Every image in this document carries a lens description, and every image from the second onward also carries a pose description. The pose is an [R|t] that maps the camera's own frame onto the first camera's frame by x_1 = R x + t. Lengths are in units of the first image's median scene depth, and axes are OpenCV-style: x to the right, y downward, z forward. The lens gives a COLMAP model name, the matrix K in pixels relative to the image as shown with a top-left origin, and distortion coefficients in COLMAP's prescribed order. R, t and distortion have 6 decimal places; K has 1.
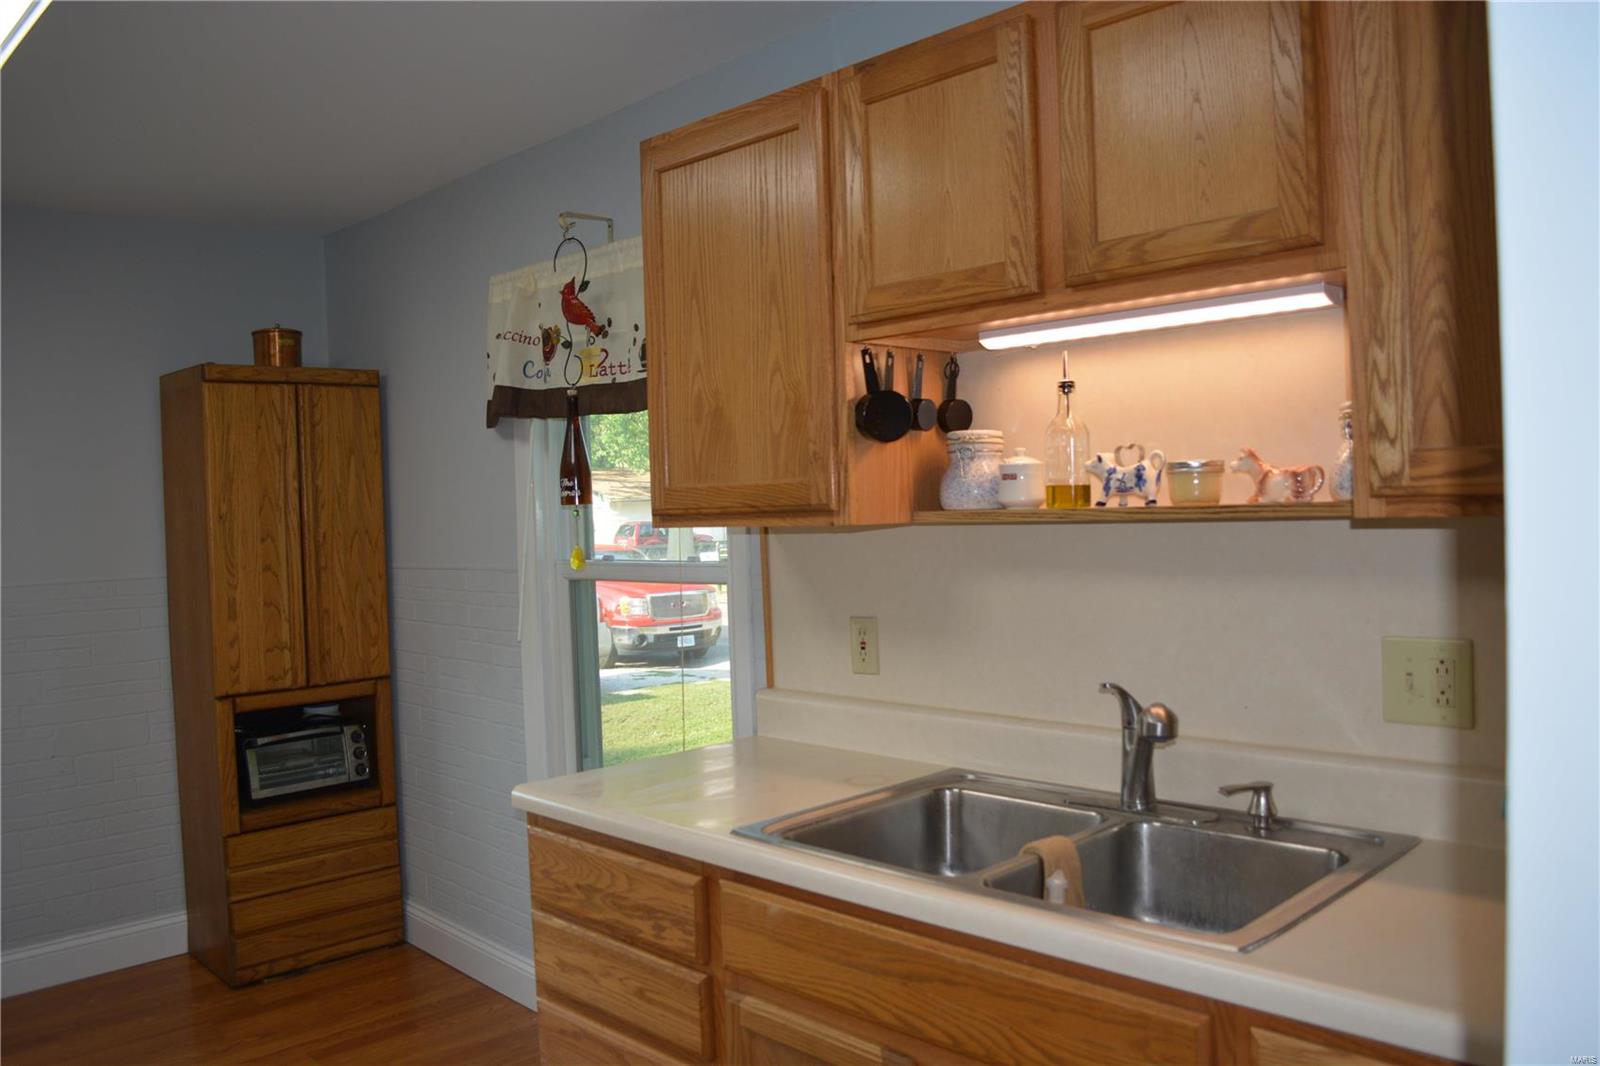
lens RADIAL K [[1261.7, 0, 808.5], [0, 1261.7, 531.9], [0, 0, 1]] dist [-0.083005, 0.013962]
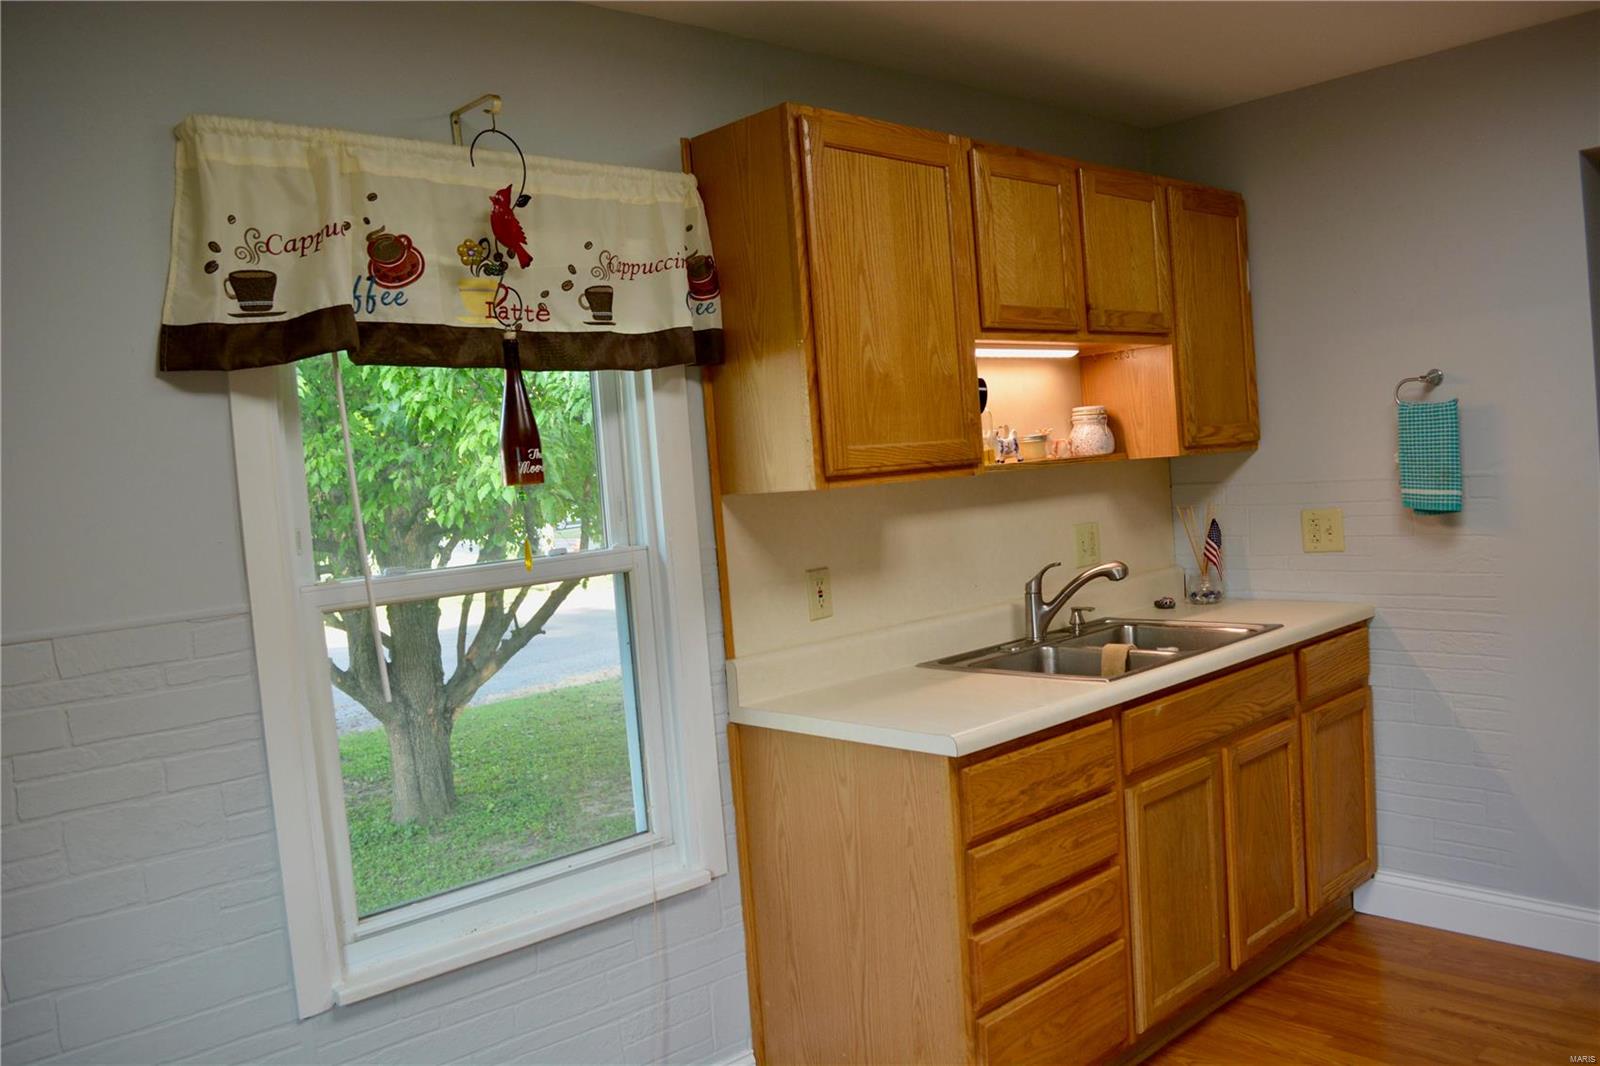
lens RADIAL K [[1261.7, 0, 808.5], [0, 1261.7, 531.9], [0, 0, 1]] dist [-0.083005, 0.013962]
pose [[0.024027, -0.019254, 0.999526, -0.910039], [0.098831, 0.994963, 0.016791, 0.010429], [-0.994814, 0.098381, 0.025809, 0.795411]]
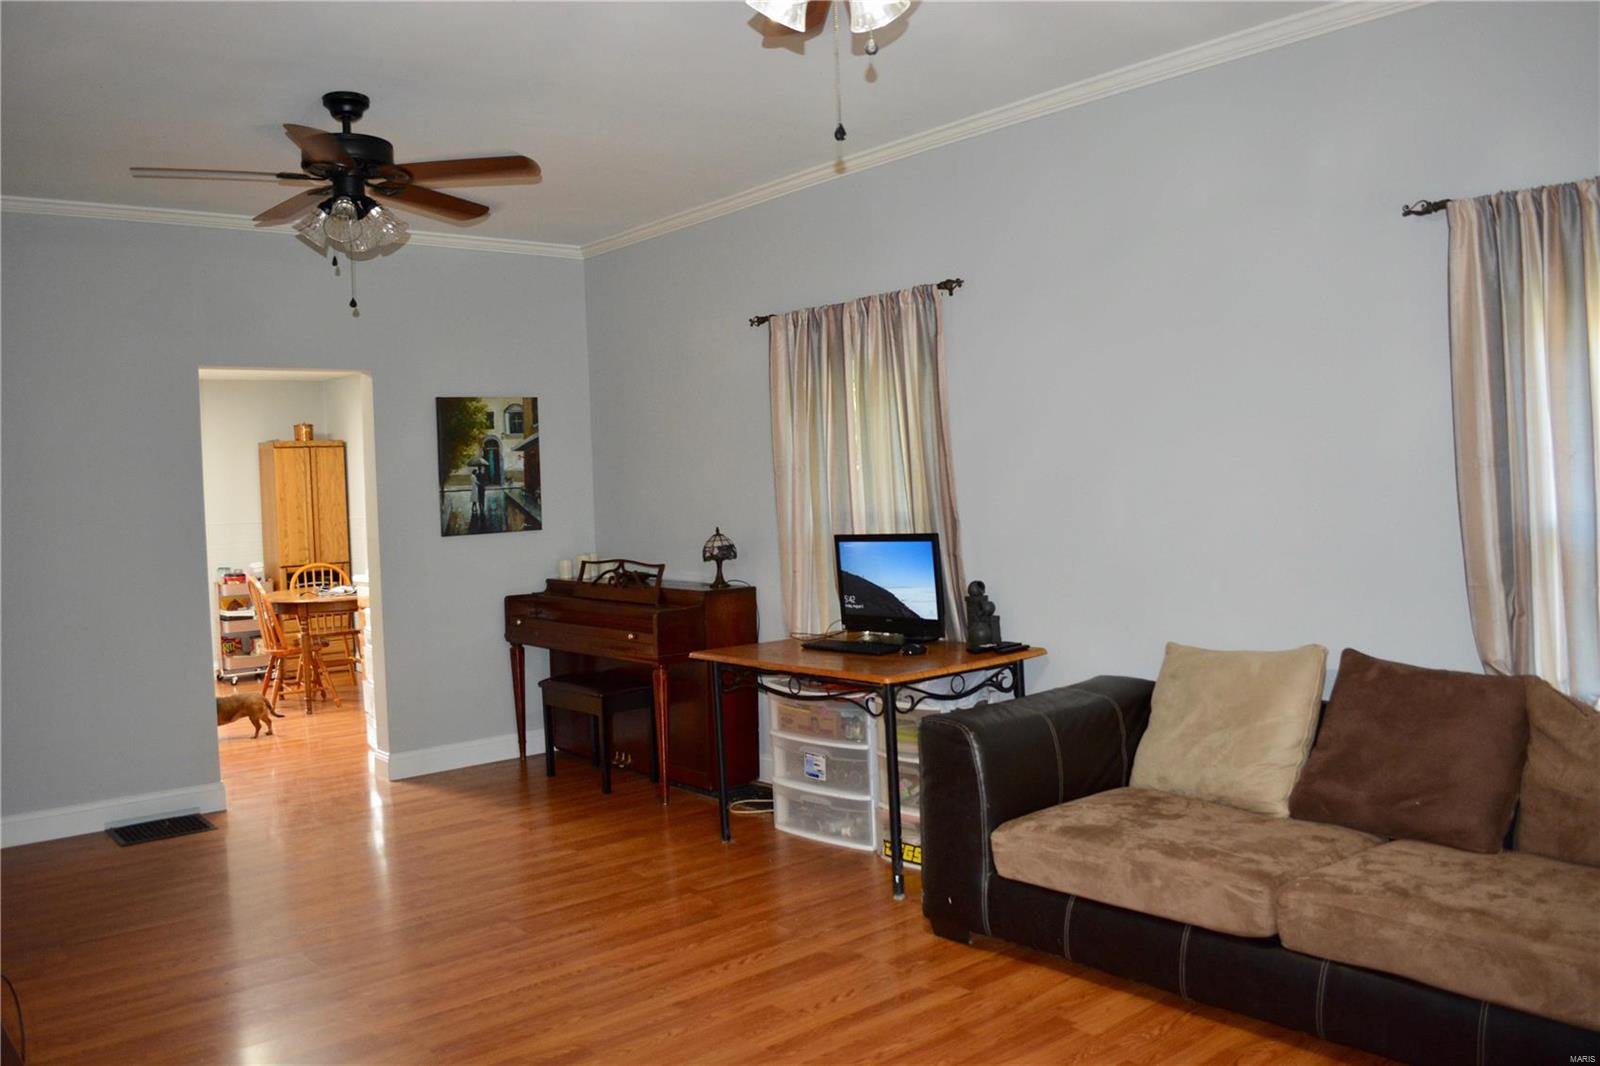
lens RADIAL K [[1261.7, 0, 808.5], [0, 1261.7, 531.9], [0, 0, 1]] dist [-0.083005, 0.013962]
pose [[0.997502, -0.005284, -0.070444, 1.016537], [0.006501, 0.999833, 0.017064, 0.024171], [0.070342, -0.017479, 0.997370, -1.910802]]
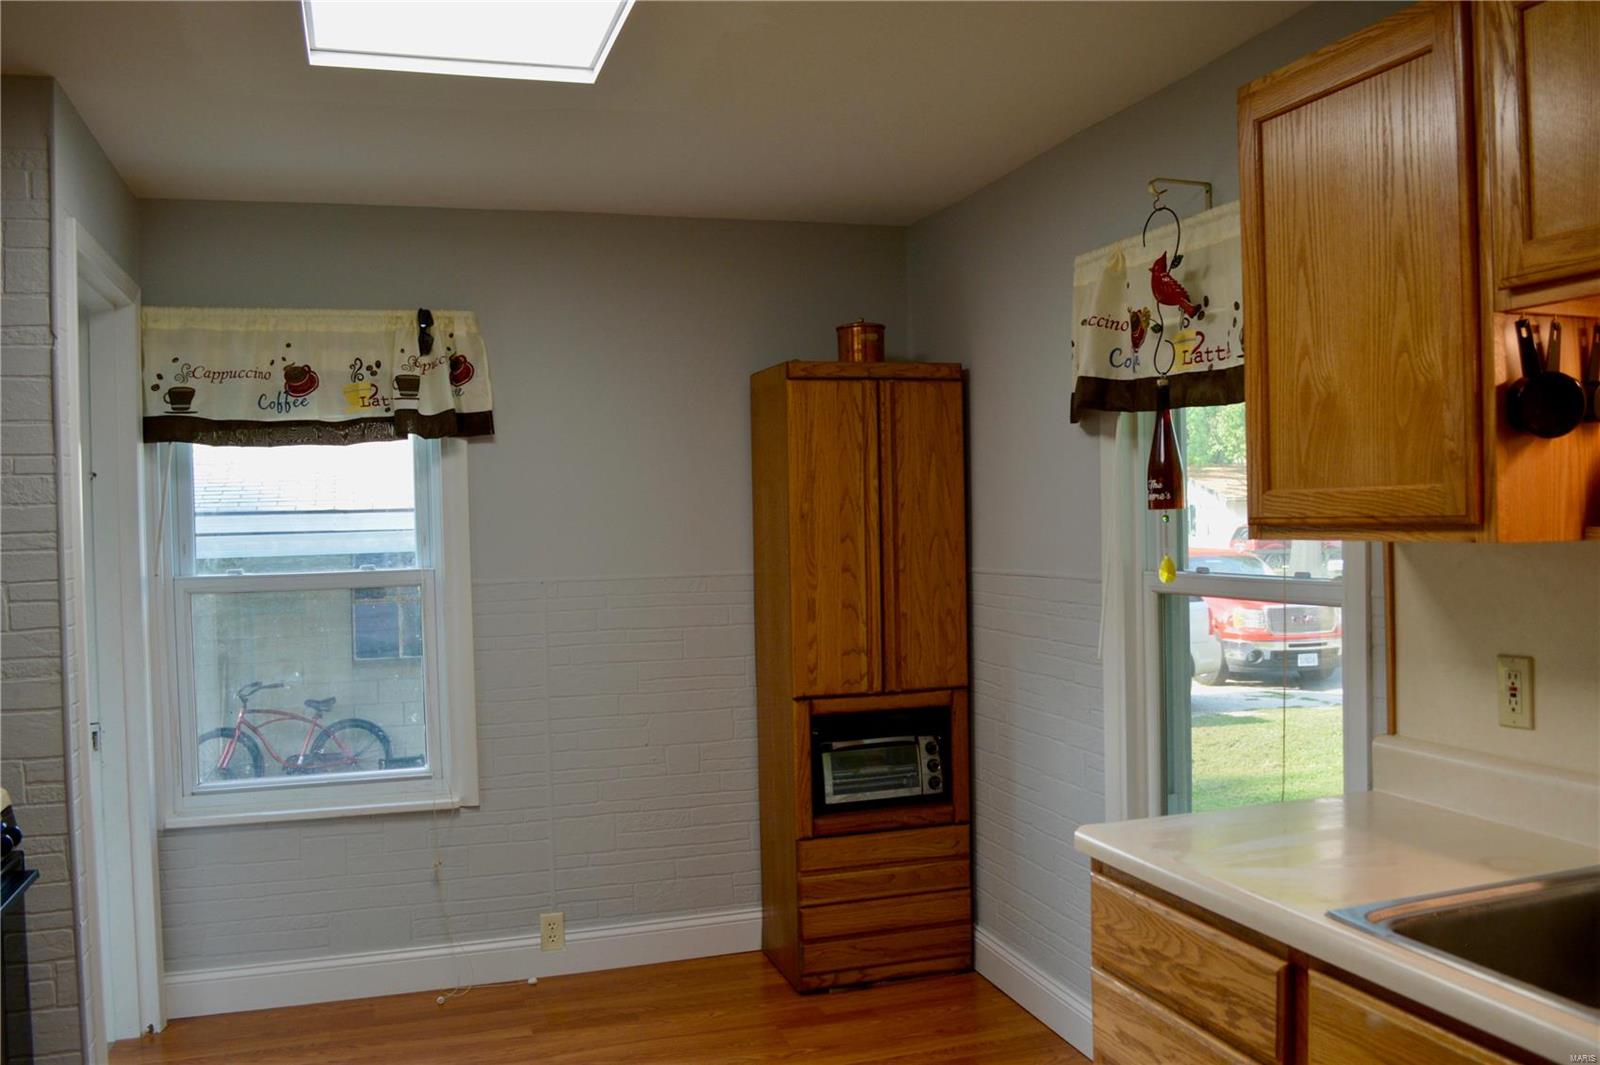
lens RADIAL K [[1350.4, 0, 808.3], [0, 1350.4, 535.1], [0, 0, 1]] dist [-0.081420, 0.003403]
pose [[0.896466, 0.020124, -0.442655, 0.008258], [-0.019099, 0.999795, 0.006774, -0.005291], [0.442700, 0.002381, 0.896666, 0.043810]]
